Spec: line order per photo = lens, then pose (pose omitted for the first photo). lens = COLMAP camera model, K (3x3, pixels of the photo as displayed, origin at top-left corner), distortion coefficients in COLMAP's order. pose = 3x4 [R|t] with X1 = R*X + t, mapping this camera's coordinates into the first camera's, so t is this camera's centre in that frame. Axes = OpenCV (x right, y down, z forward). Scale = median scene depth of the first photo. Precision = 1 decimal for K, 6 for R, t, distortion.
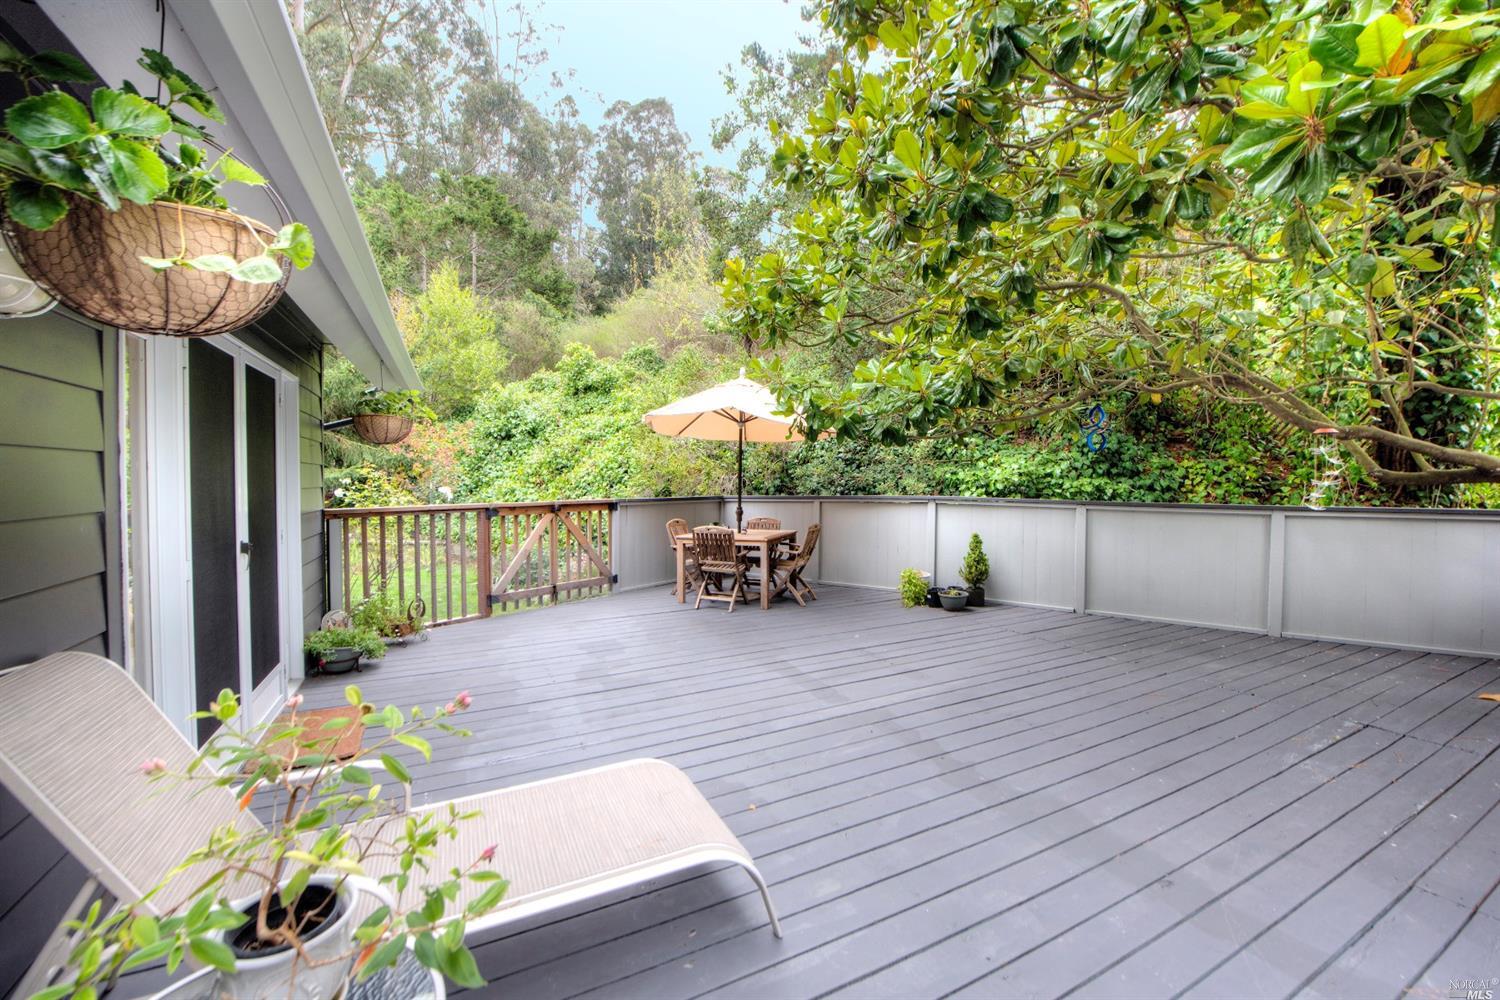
lens RADIAL K [[599.1, 0, 752.1], [0, 599.1, 488.0], [0, 0, 1]] dist [-0.017005, -0.000279]
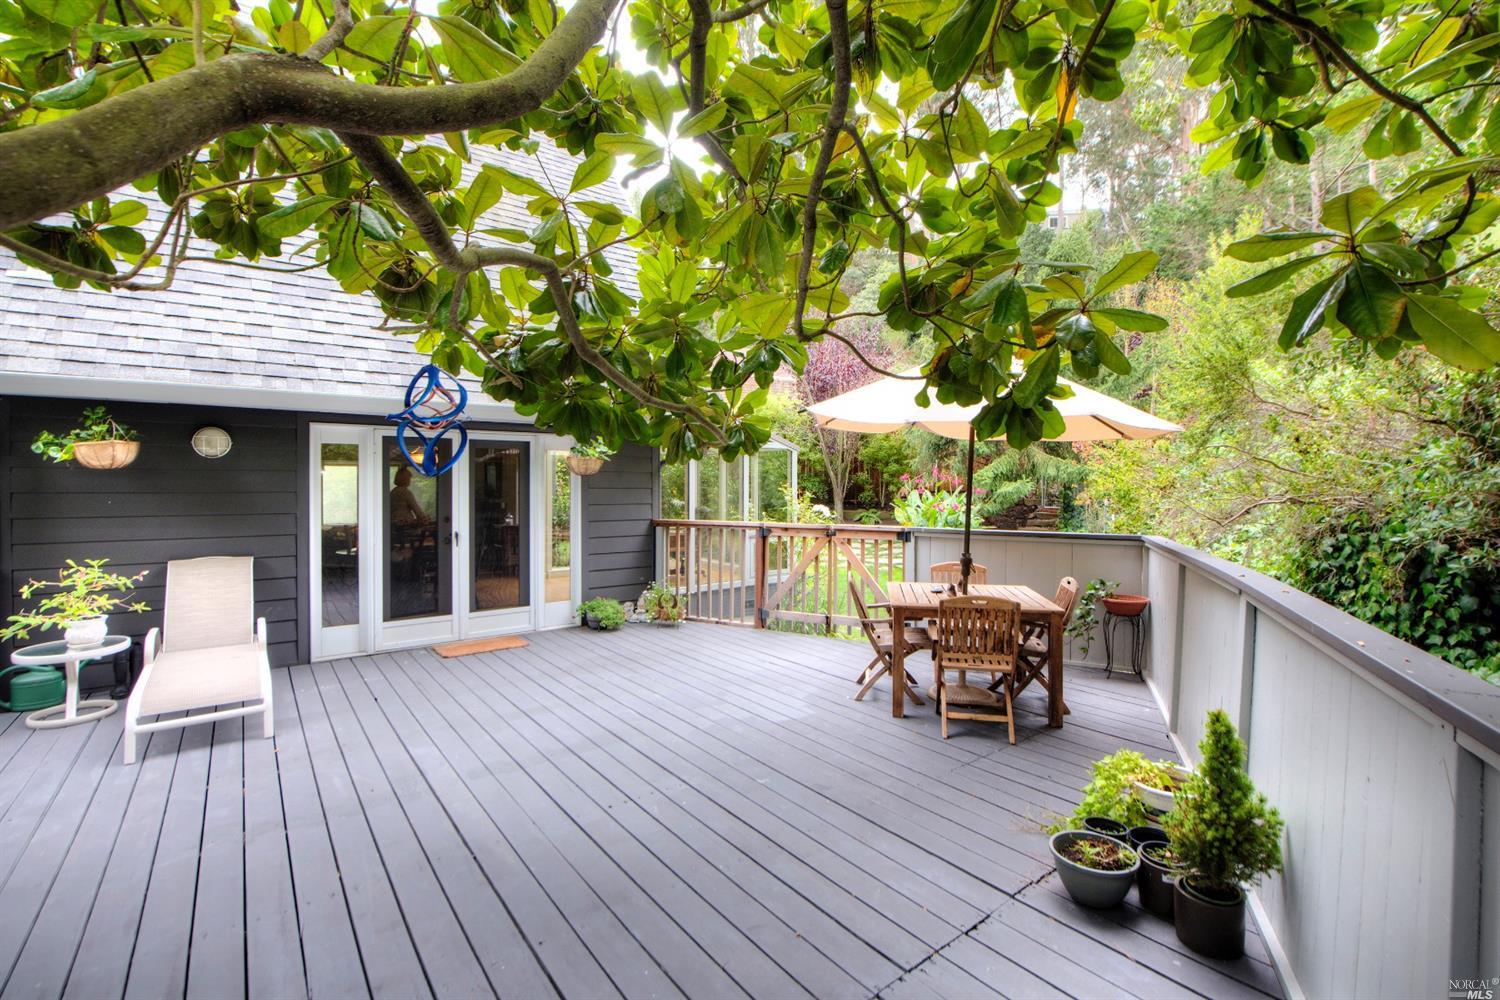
lens RADIAL K [[681.0, 0, 749.8], [0, 681.0, 478.8], [0, 0, 1]] dist [-0.001349, -0.000634]
pose [[0.173330, -0.003416, -0.984858, 0.518862], [-0.015475, 0.999861, -0.006192, -0.029907], [0.984742, 0.016314, 0.173254, 0.533304]]
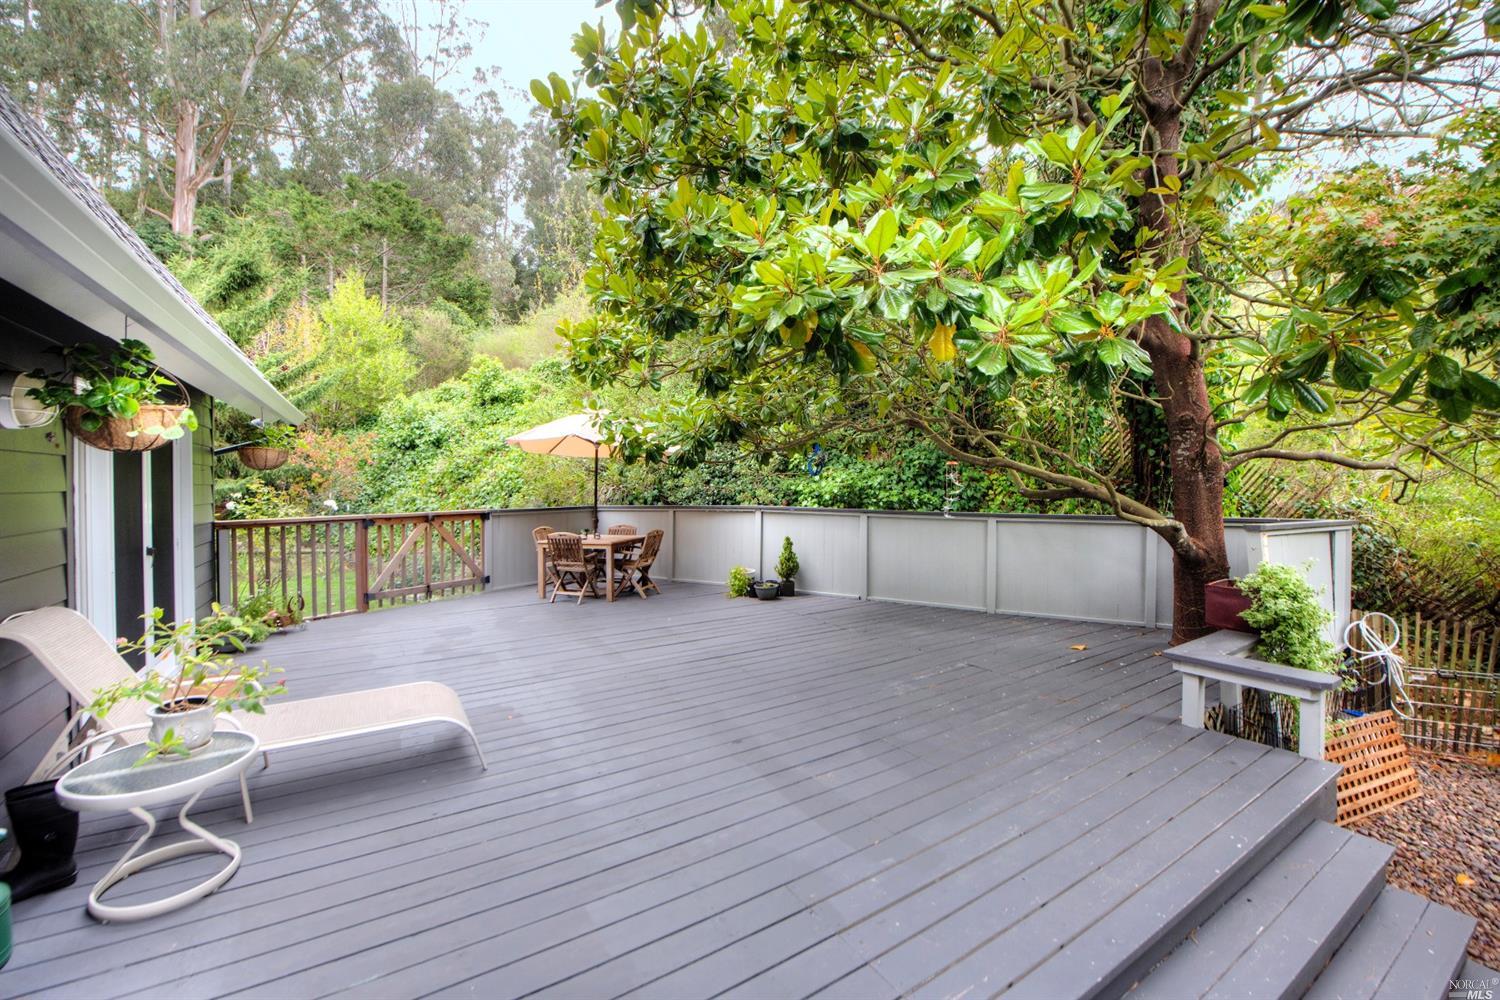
lens RADIAL K [[613.4, 0, 753.1], [0, 613.4, 486.9], [0, 0, 1]] dist [-0.017820, -0.000478]
pose [[0.995387, -0.002661, 0.095901, 0.139792], [0.003547, 0.999953, -0.009077, -0.010917], [-0.095872, 0.009375, 0.995349, -0.182258]]
